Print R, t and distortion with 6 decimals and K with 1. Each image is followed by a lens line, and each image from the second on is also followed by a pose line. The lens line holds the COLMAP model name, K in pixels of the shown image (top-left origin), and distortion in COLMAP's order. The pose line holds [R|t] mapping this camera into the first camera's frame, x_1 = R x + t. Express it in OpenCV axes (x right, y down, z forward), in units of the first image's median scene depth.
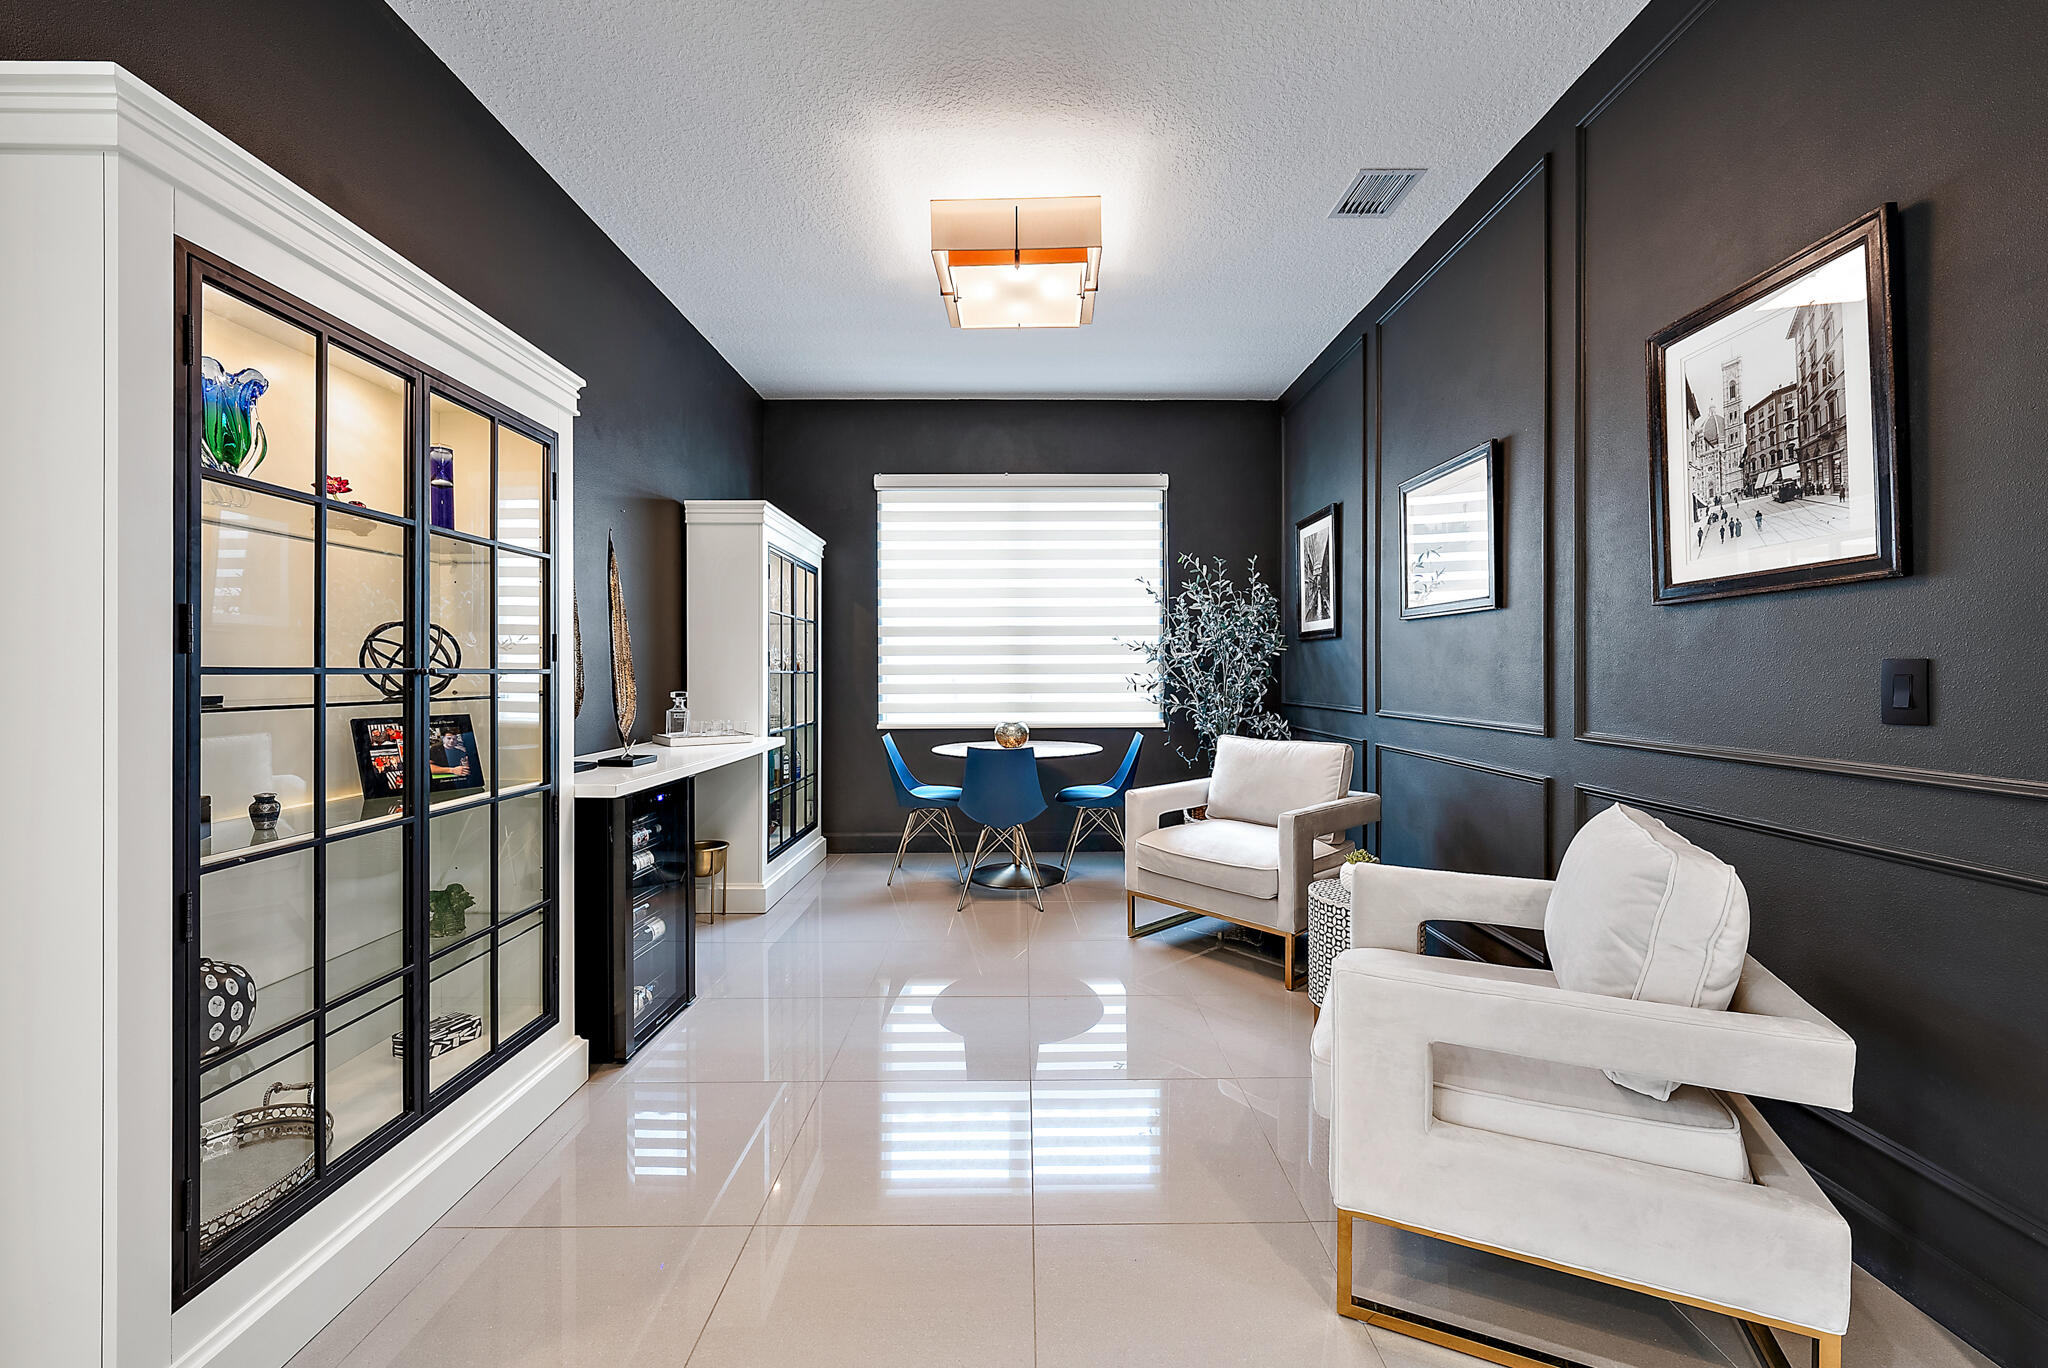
lens RADIAL K [[793.3, 0, 1030.0], [0, 793.3, 674.5], [0, 0, 1]] dist [-0.002304, 0.000004]
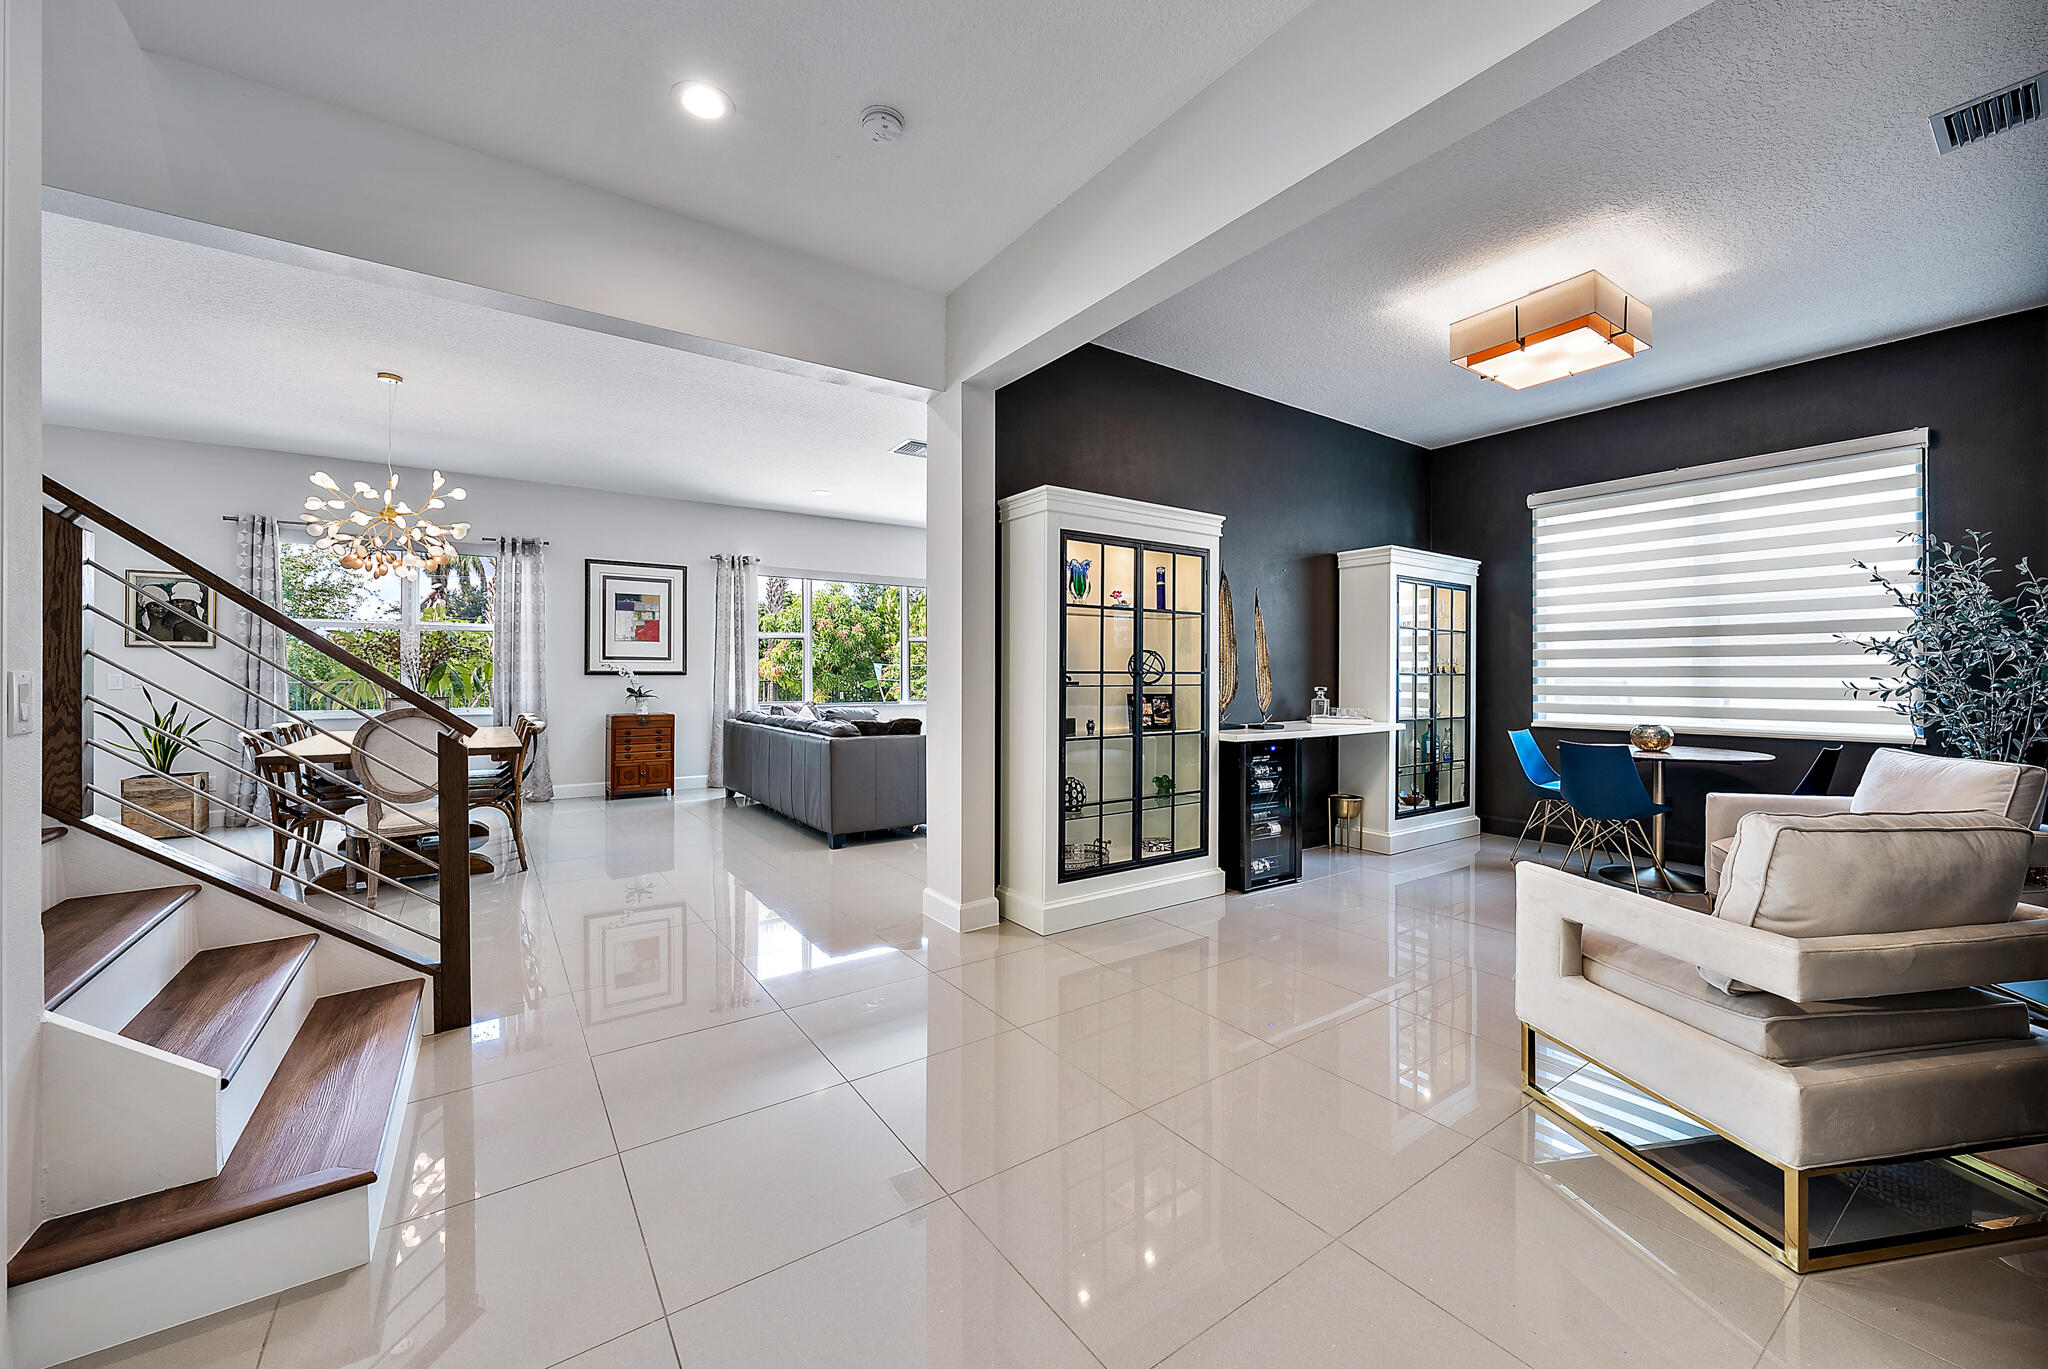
lens RADIAL K [[793.3, 0, 1030.0], [0, 793.3, 675.0], [0, 0, 1]] dist [-0.002304, 0.000004]
pose [[0.565084, 0.004841, -0.825019, 0.623876], [-0.006902, 0.999976, 0.001141, 0.002357], [0.825004, 0.005050, 0.565104, -0.371710]]
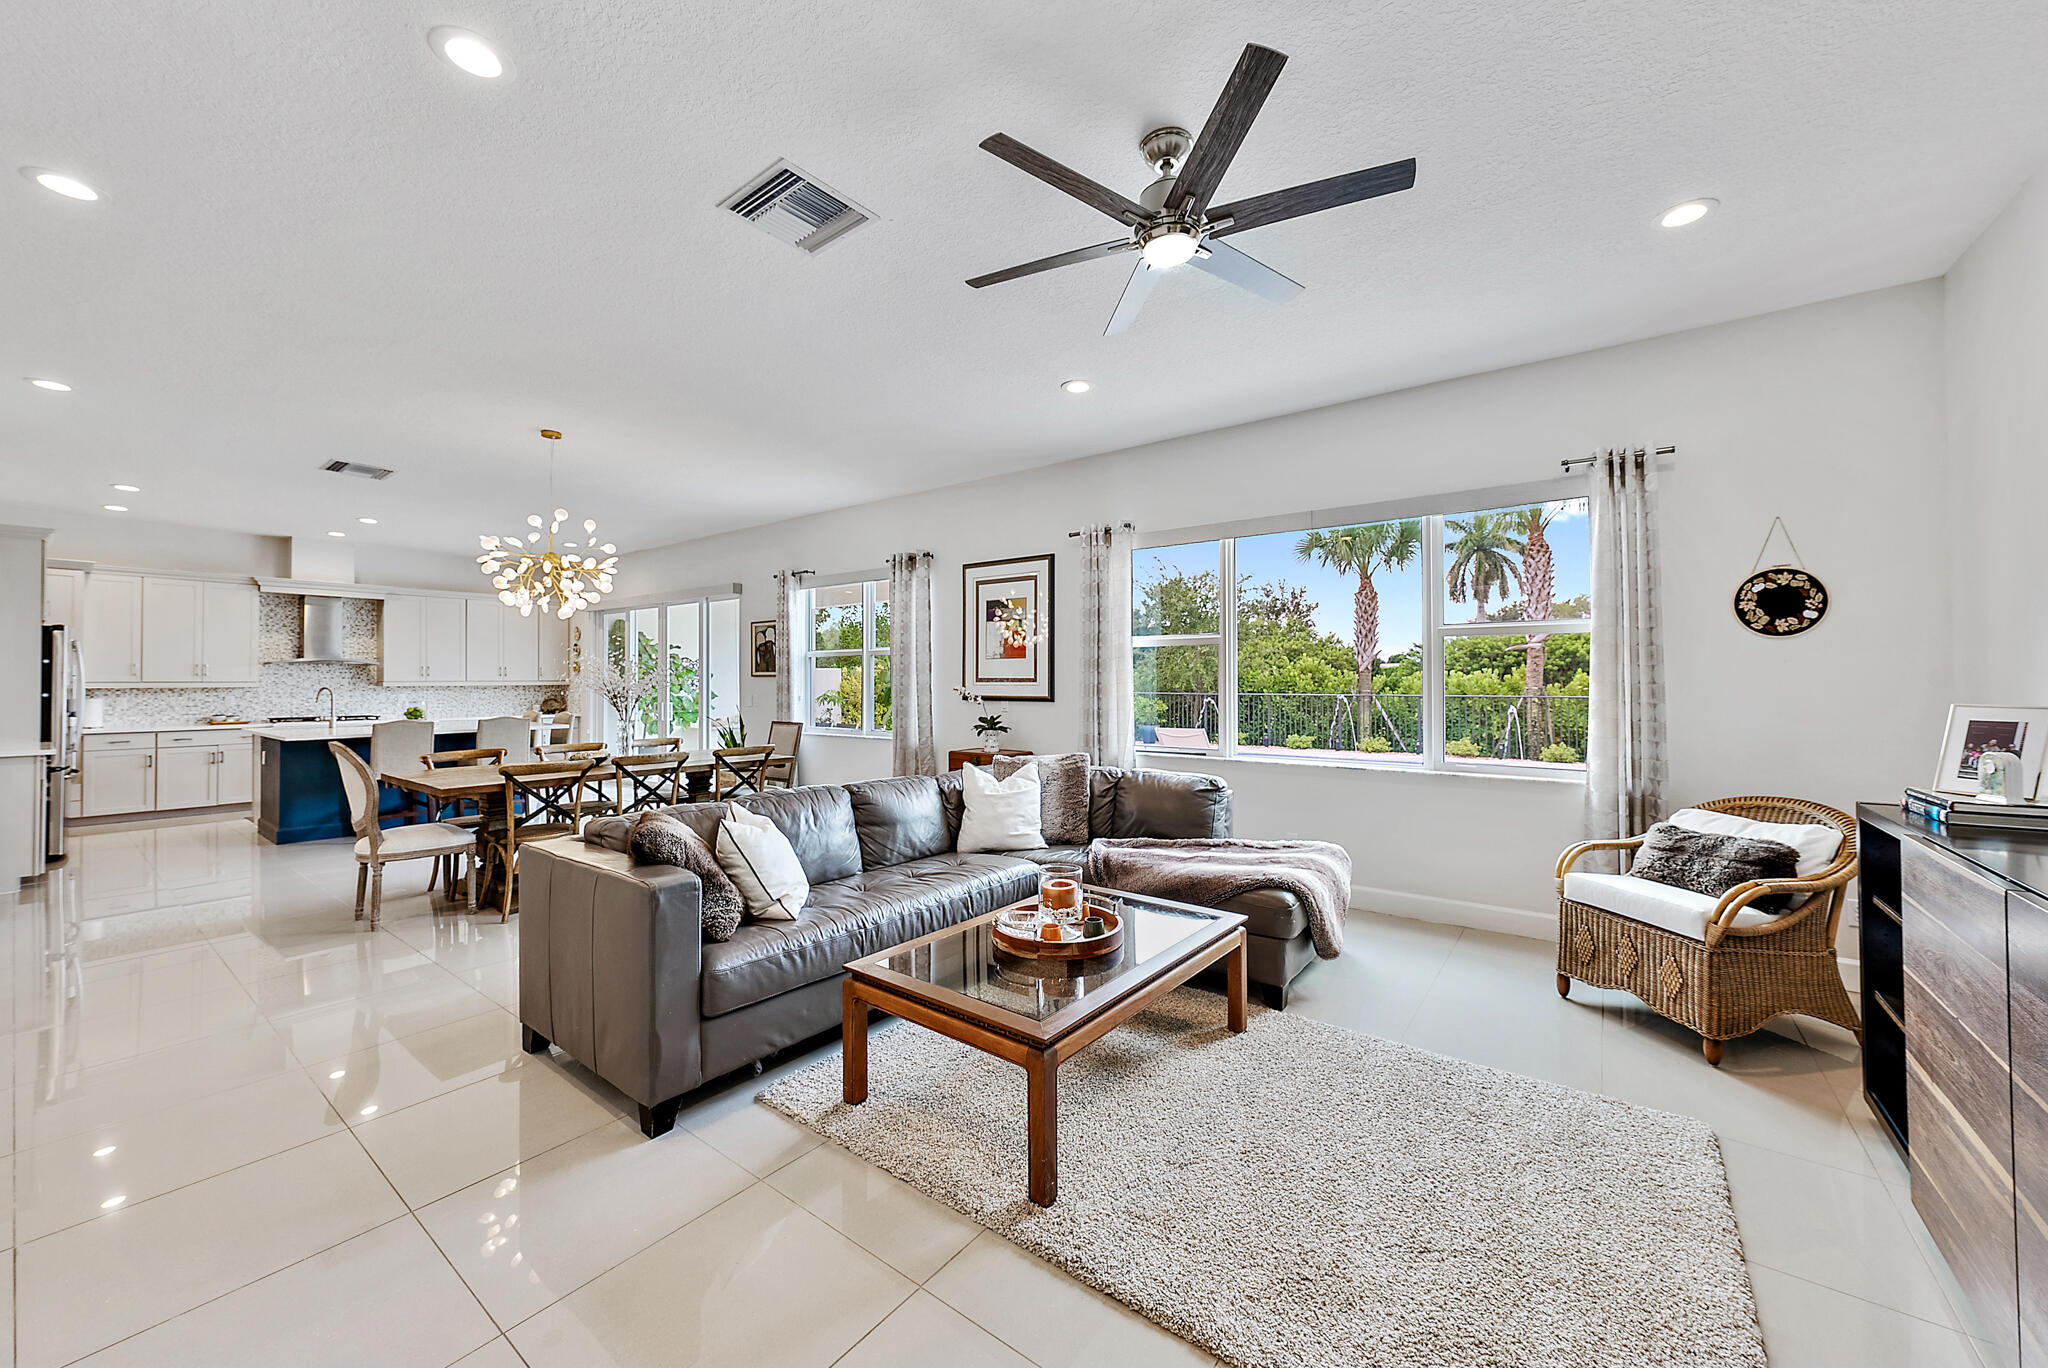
lens RADIAL K [[764.2, 0, 1027.0], [0, 764.2, 660.5], [0, 0, 1]] dist [-0.000809, -0.000065]
pose [[-0.614029, -0.020229, -0.789024, -0.906282], [-0.002455, 0.999716, -0.023720, -0.050406], [0.789280, -0.012628, -0.613904, 1.527917]]
